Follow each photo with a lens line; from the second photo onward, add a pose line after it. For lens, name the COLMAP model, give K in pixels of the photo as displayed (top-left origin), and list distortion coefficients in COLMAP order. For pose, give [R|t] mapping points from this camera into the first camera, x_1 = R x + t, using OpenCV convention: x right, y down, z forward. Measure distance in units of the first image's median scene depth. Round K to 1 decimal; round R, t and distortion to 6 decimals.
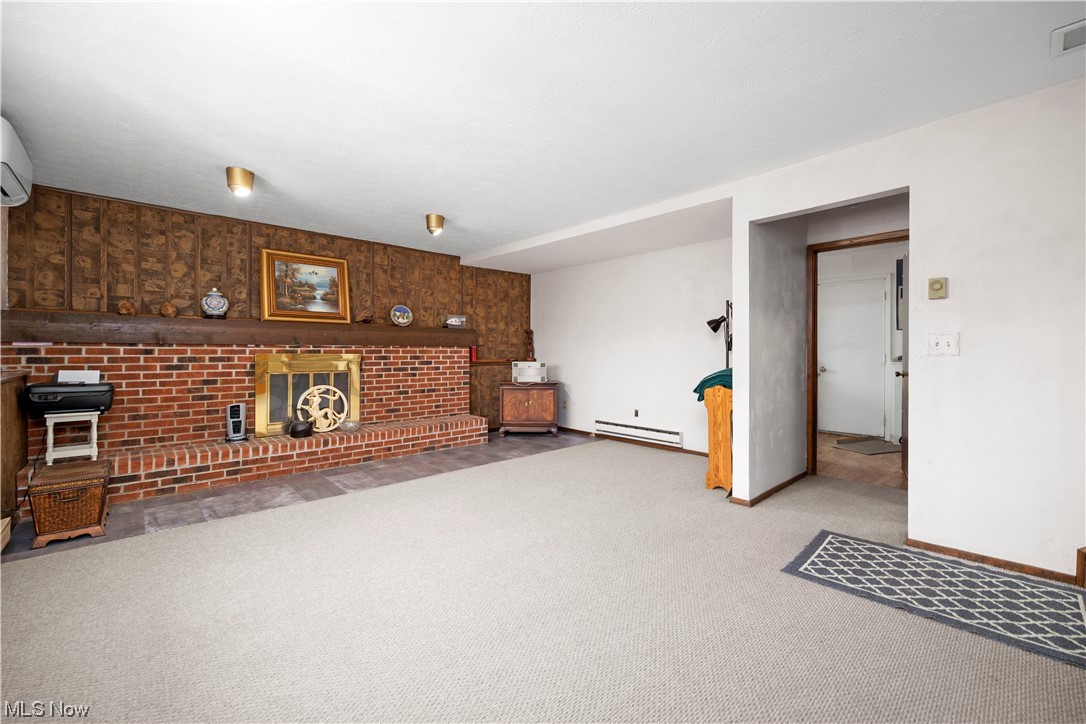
lens RADIAL K [[445.5, 0, 541.8], [0, 445.5, 352.2], [0, 0, 1]] dist [-0.000391, -0.000117]
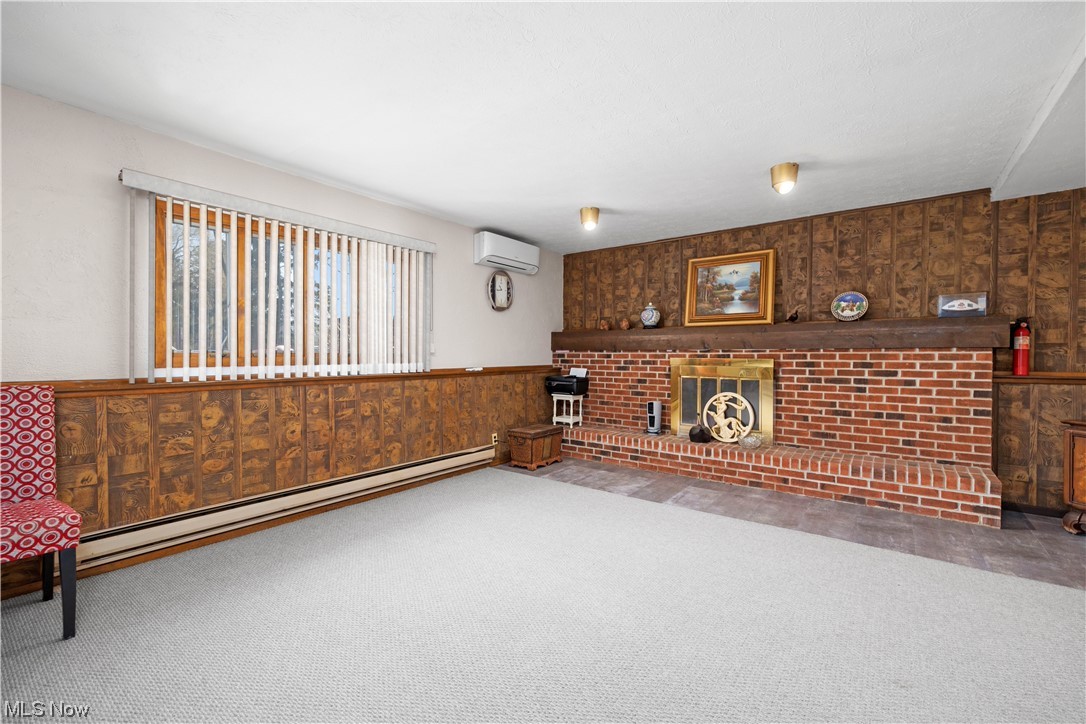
lens RADIAL K [[463.0, 0, 543.0], [0, 463.0, 362.0], [0, 0, 1]] dist [0.001711, 0.000195]
pose [[0.174981, 0.013490, -0.984479, 0.393008], [-0.002460, 0.999909, 0.013264, -0.001145], [0.984569, 0.000101, 0.174998, 0.448601]]
